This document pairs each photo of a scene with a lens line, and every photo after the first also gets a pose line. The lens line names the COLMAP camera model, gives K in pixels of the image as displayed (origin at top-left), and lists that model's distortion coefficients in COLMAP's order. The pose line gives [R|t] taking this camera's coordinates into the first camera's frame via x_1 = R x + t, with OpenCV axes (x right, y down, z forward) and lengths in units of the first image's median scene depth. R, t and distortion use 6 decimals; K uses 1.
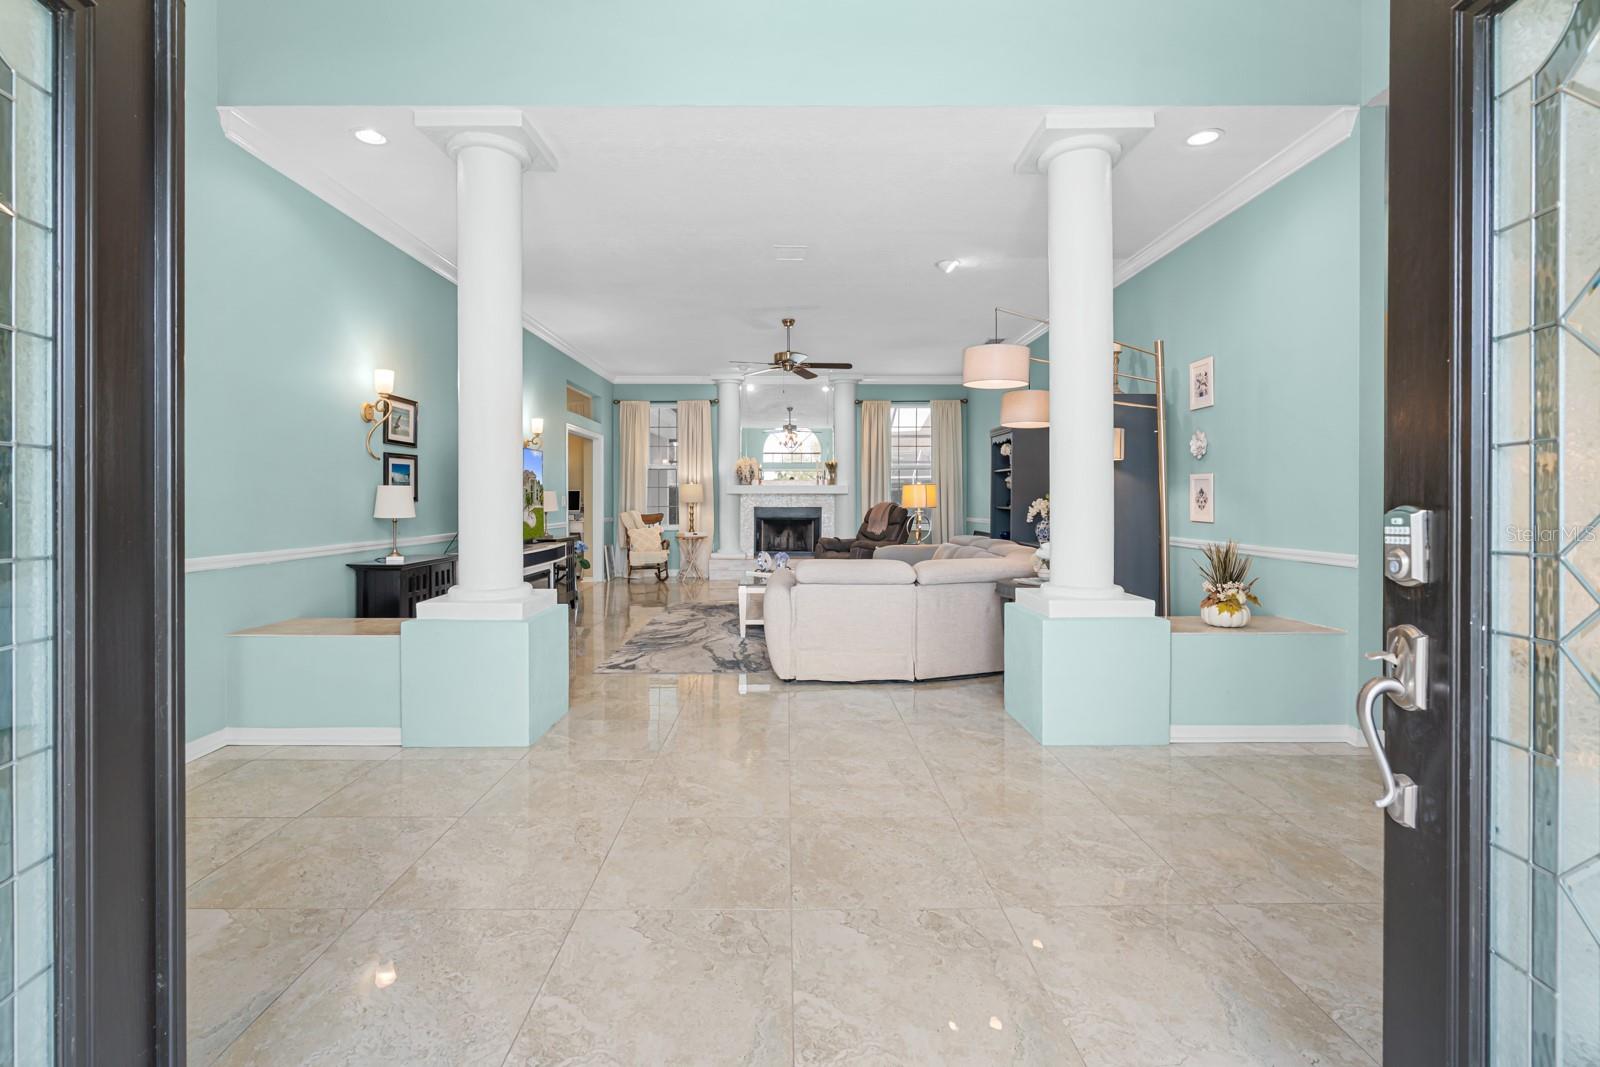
lens RADIAL K [[733.7, 0, 846.6], [0, 733.7, 513.3], [0, 0, 1]] dist [-0.000459, -0.000185]
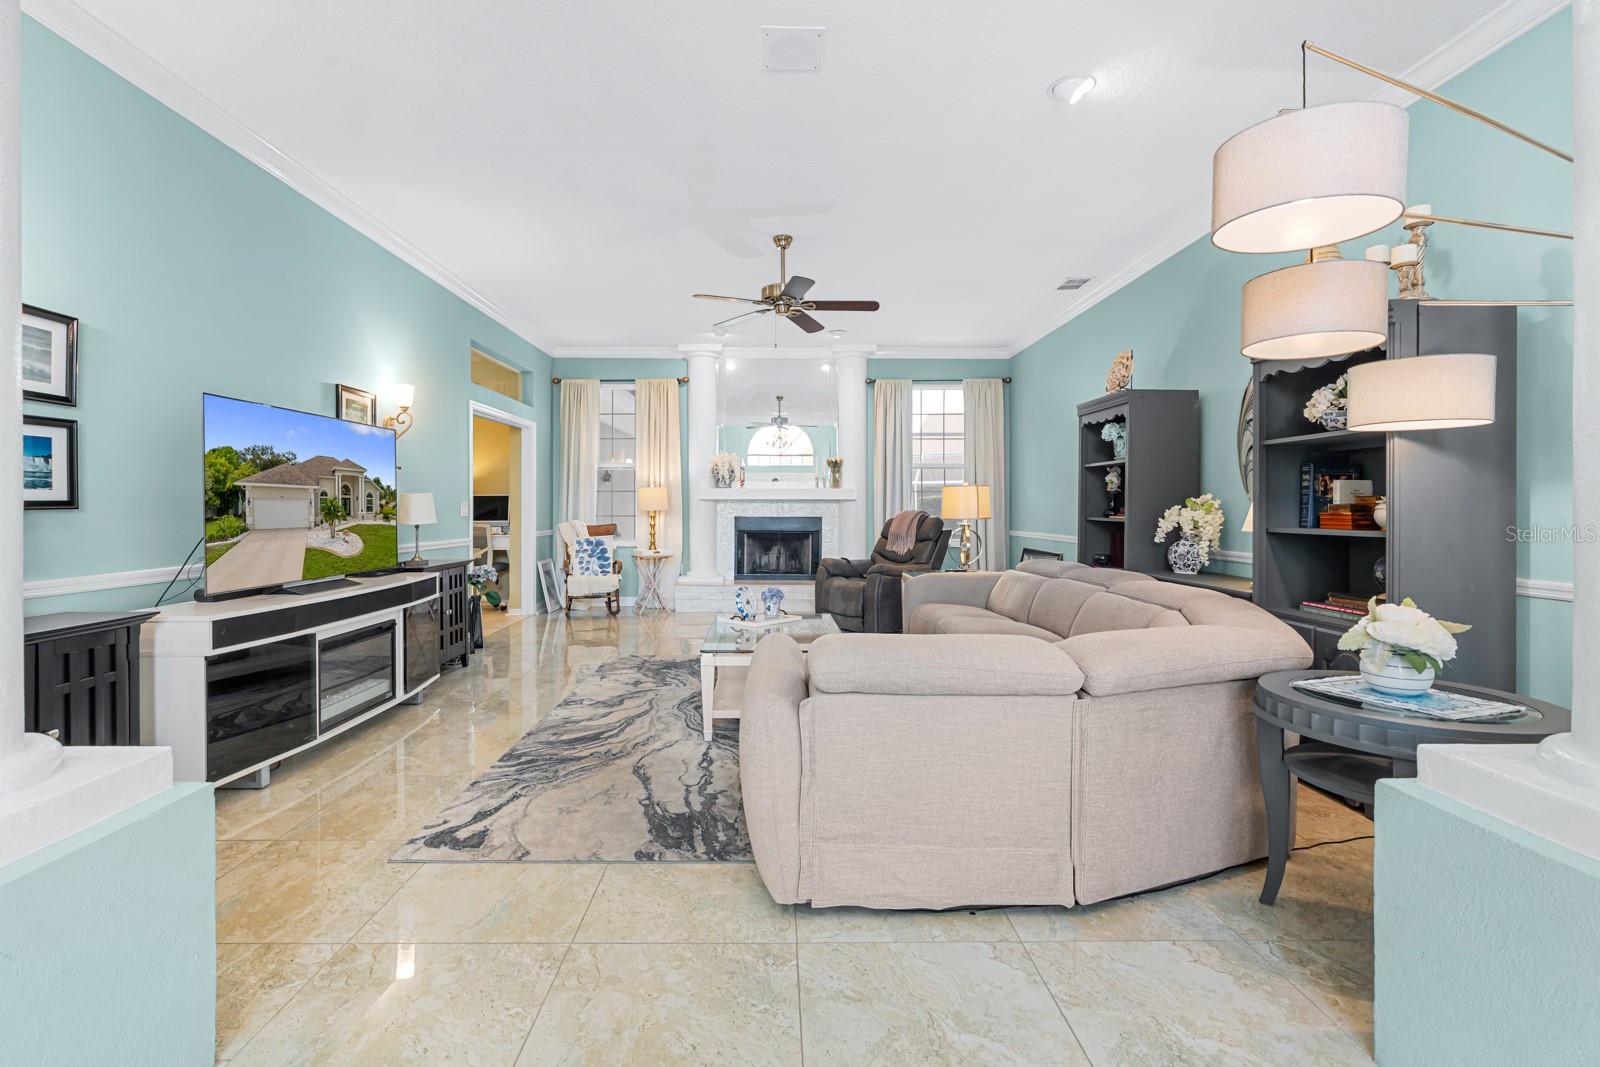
lens RADIAL K [[733.7, 0, 846.6], [0, 733.7, 513.3], [0, 0, 1]] dist [-0.000459, -0.000185]
pose [[0.999816, 0.000831, 0.019179, -0.024047], [-0.000614, 0.999936, -0.011322, -0.003829], [-0.019187, 0.011308, 0.999752, 0.236288]]
